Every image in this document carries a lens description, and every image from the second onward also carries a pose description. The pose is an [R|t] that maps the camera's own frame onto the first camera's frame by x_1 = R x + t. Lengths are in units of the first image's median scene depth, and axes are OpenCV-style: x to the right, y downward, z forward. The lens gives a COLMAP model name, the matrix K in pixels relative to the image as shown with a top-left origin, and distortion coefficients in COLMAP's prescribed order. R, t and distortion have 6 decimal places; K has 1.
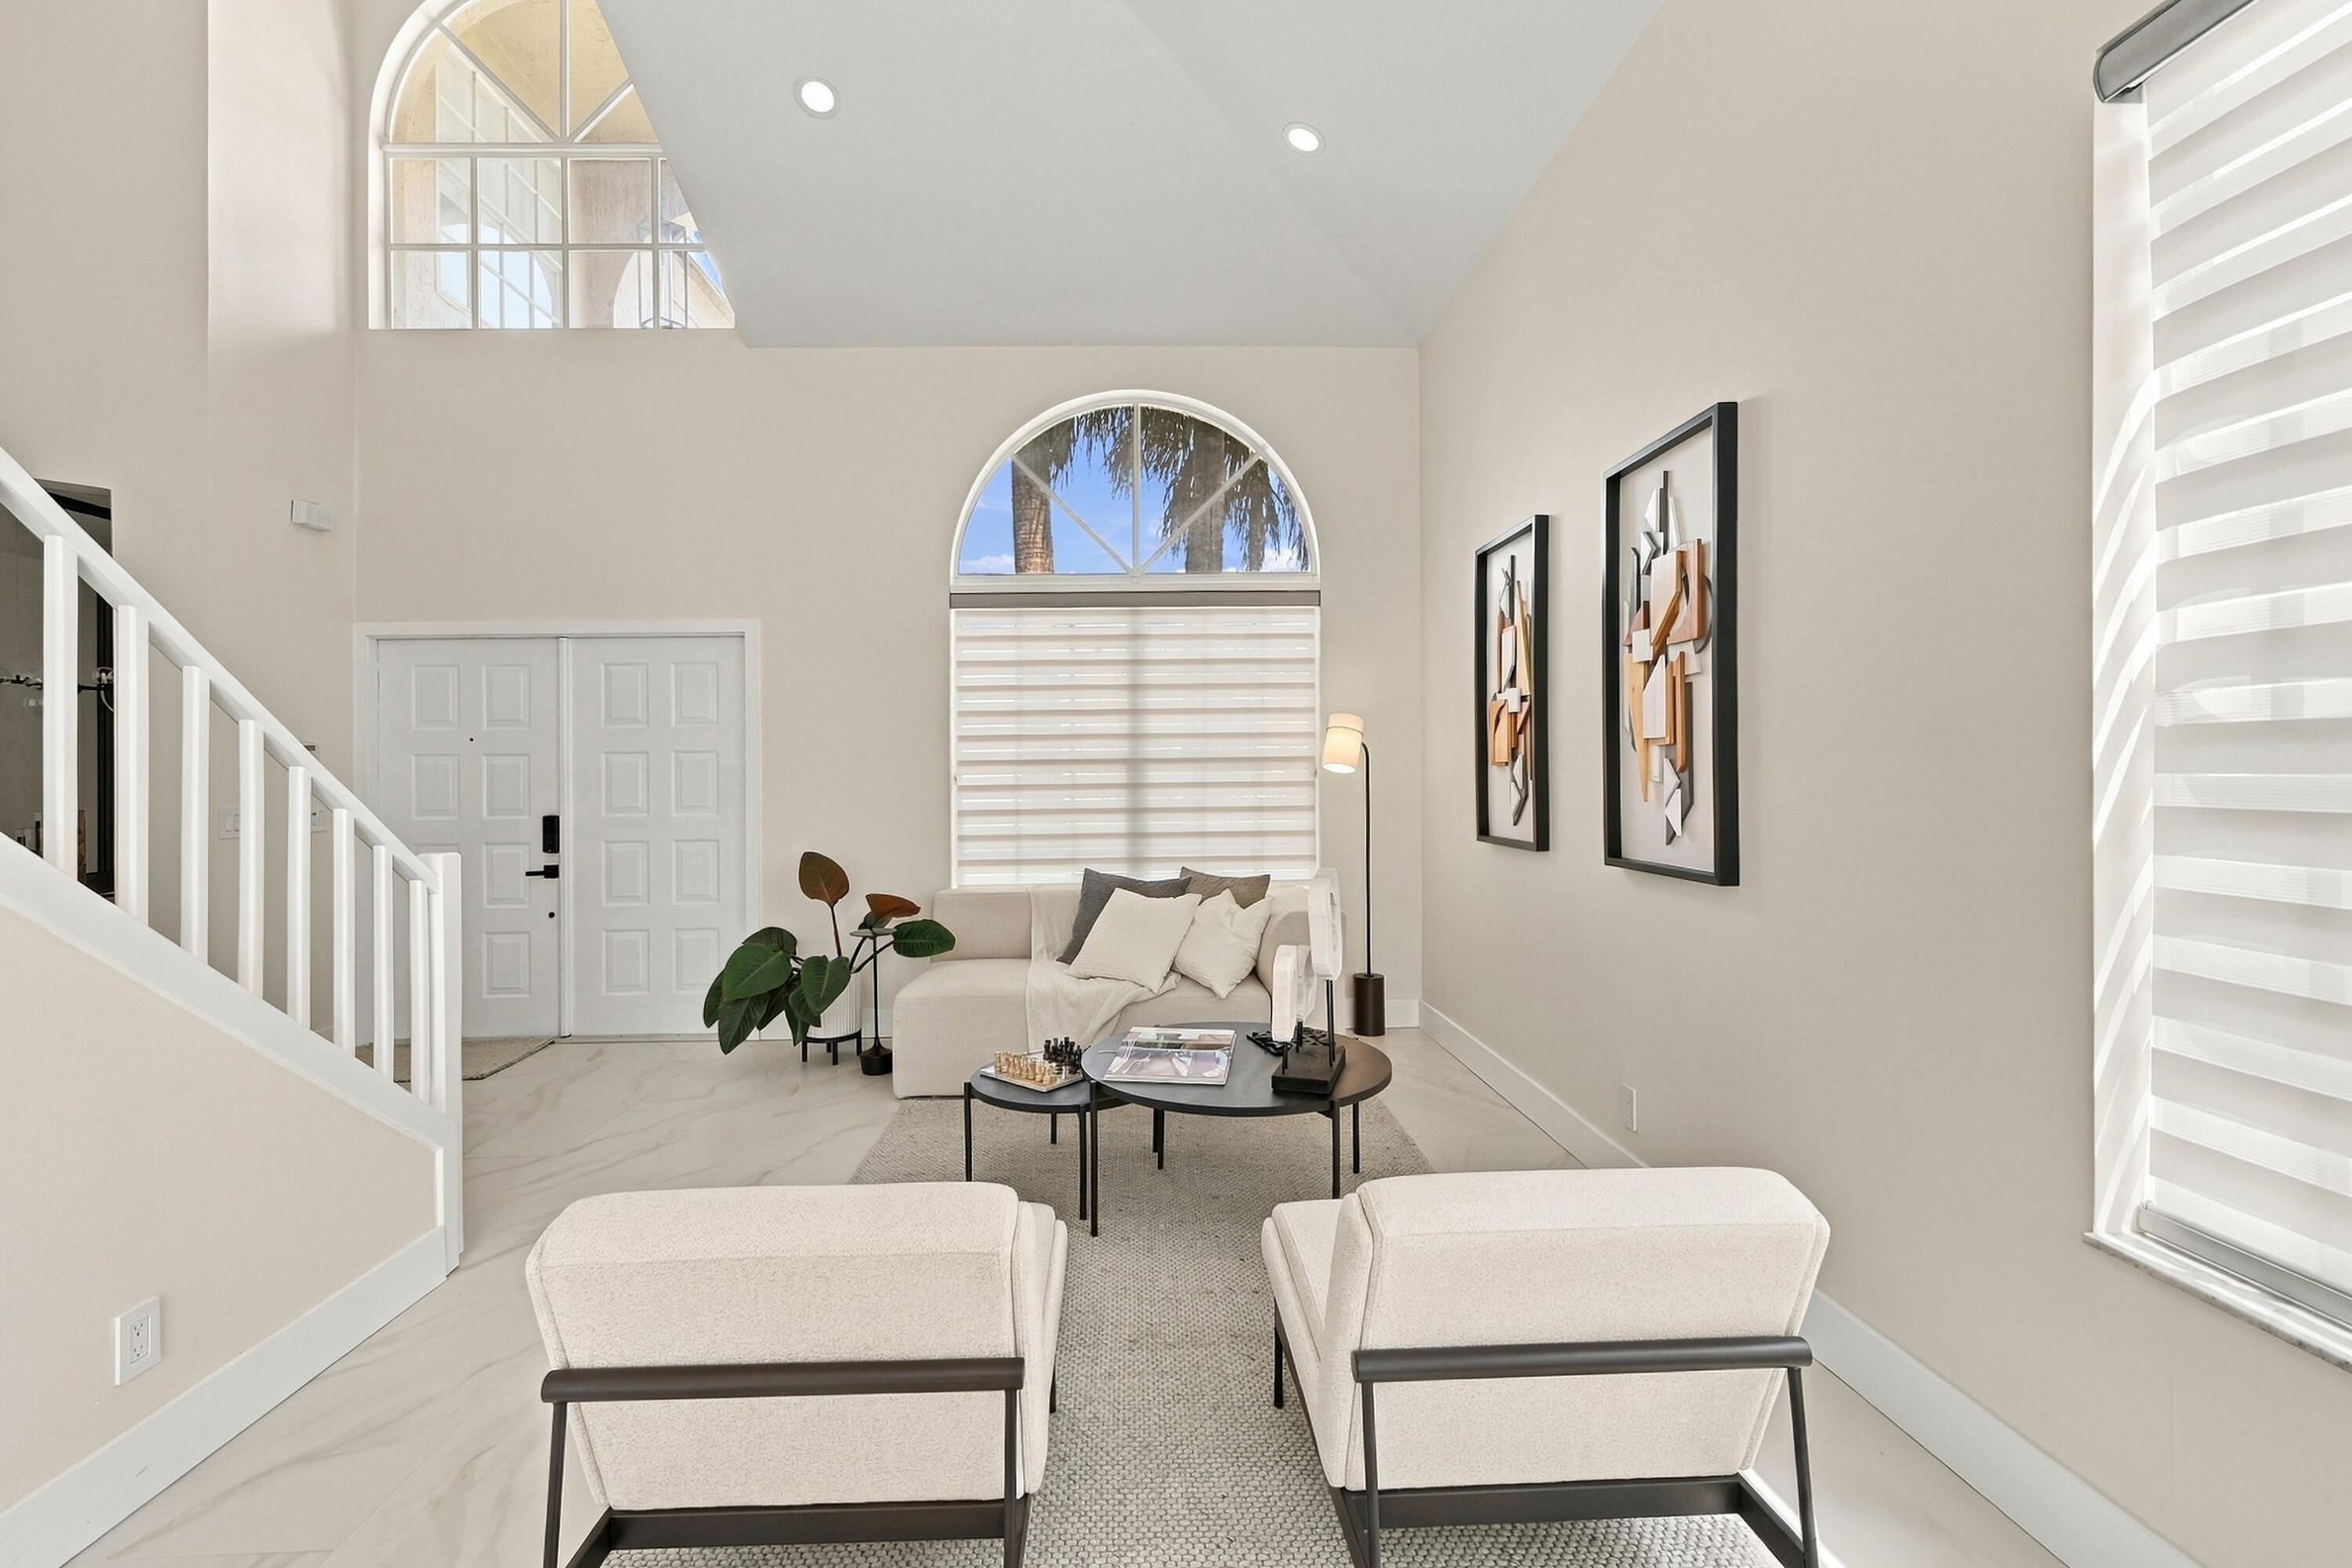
lens RADIAL K [[1061.3, 0, 1173.4], [0, 1061.3, 770.0], [0, 0, 1]] dist [-0.002241, -0.000281]
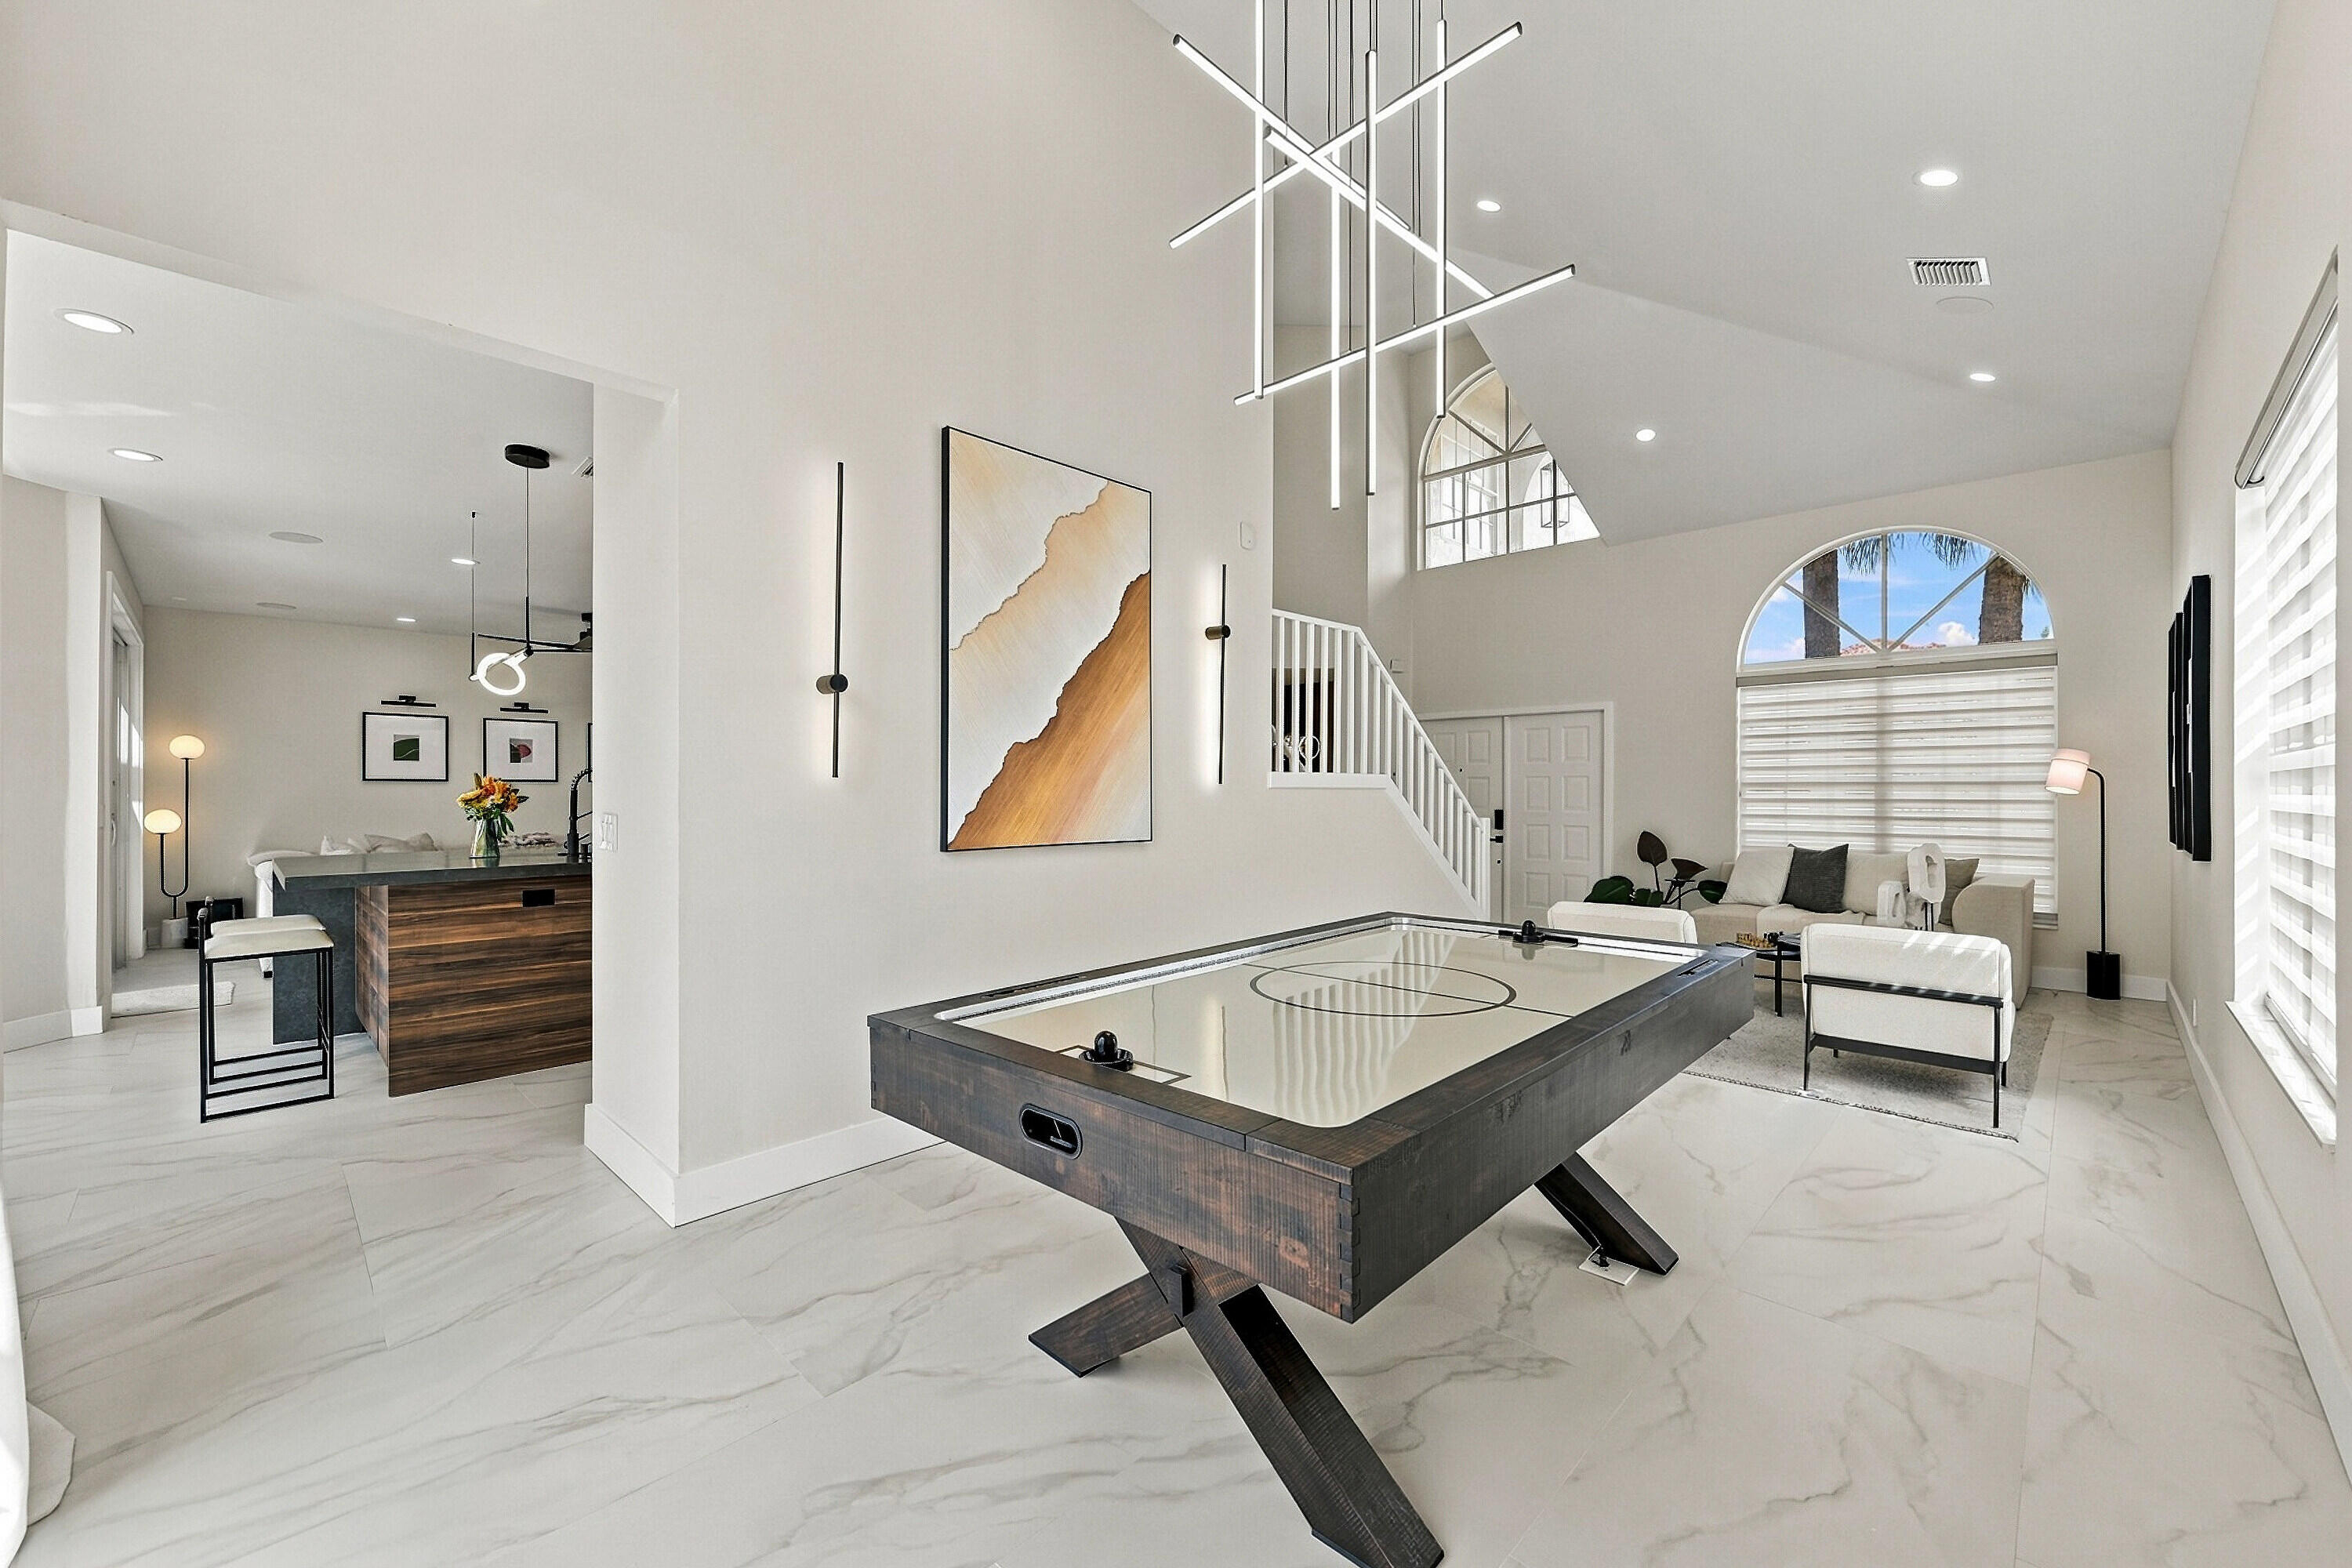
lens RADIAL K [[935.0, 0, 1163.8], [0, 935.0, 784.0], [0, 0, 1]] dist [-0.000464, -0.000225]
pose [[0.677759, 0.007623, -0.735245, 0.240649], [-0.009049, 0.999957, 0.002026, -0.001703], [0.735228, 0.005280, 0.677799, -0.585452]]
